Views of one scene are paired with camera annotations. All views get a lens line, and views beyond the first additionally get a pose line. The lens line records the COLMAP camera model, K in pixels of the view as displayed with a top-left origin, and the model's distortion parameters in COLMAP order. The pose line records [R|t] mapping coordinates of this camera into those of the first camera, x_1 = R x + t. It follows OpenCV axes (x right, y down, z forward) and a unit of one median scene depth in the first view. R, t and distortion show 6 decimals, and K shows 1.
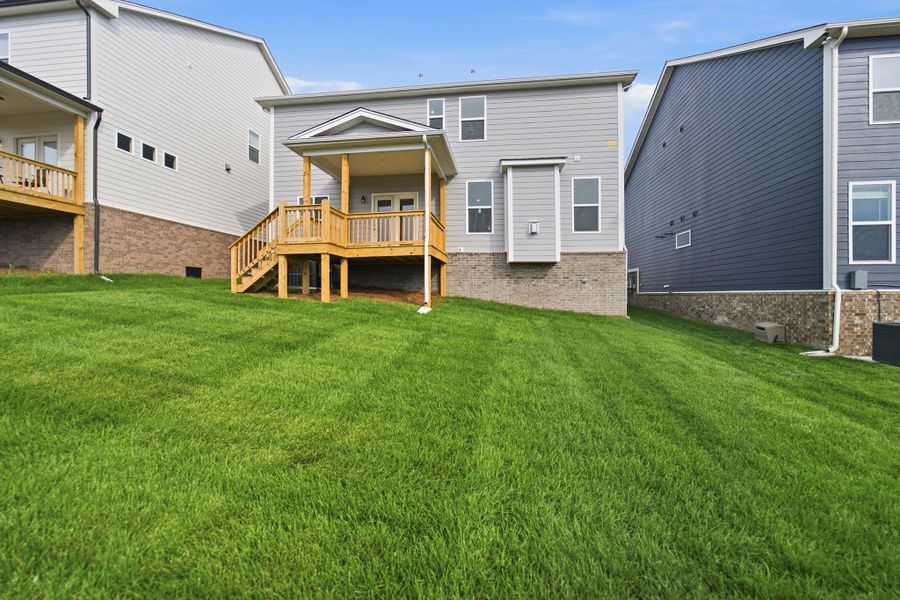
lens RADIAL K [[374.0, 0, 451.9], [0, 374.0, 304.8], [0, 0, 1]] dist [0.001581, -0.000263]
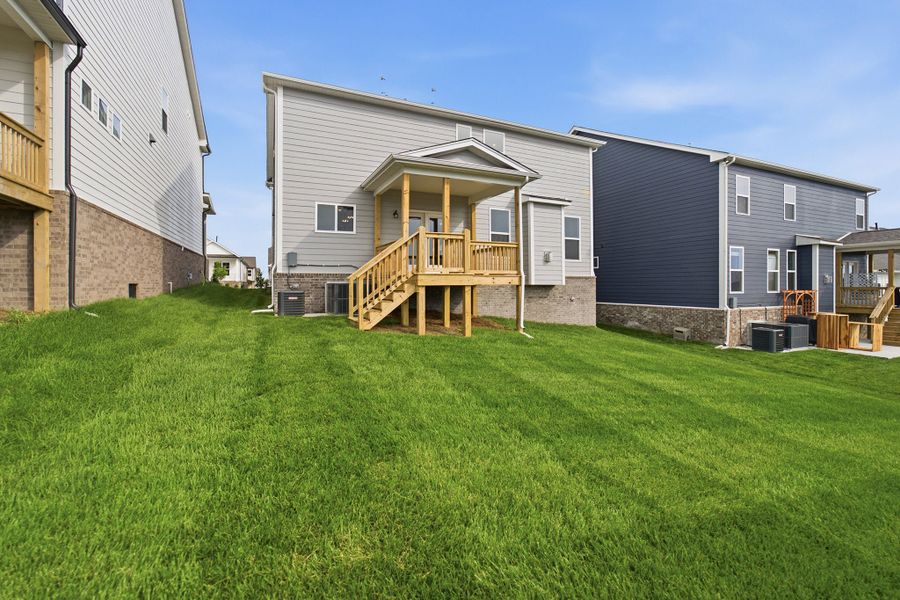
lens RADIAL K [[379.6, 0, 452.3], [0, 379.6, 295.1], [0, 0, 1]] dist [-0.001005, -0.000073]
pose [[0.851547, -0.011689, 0.524148, -0.762977], [0.015470, 0.999876, -0.002836, -0.094860], [-0.524050, 0.010524, 0.851622, 0.153382]]
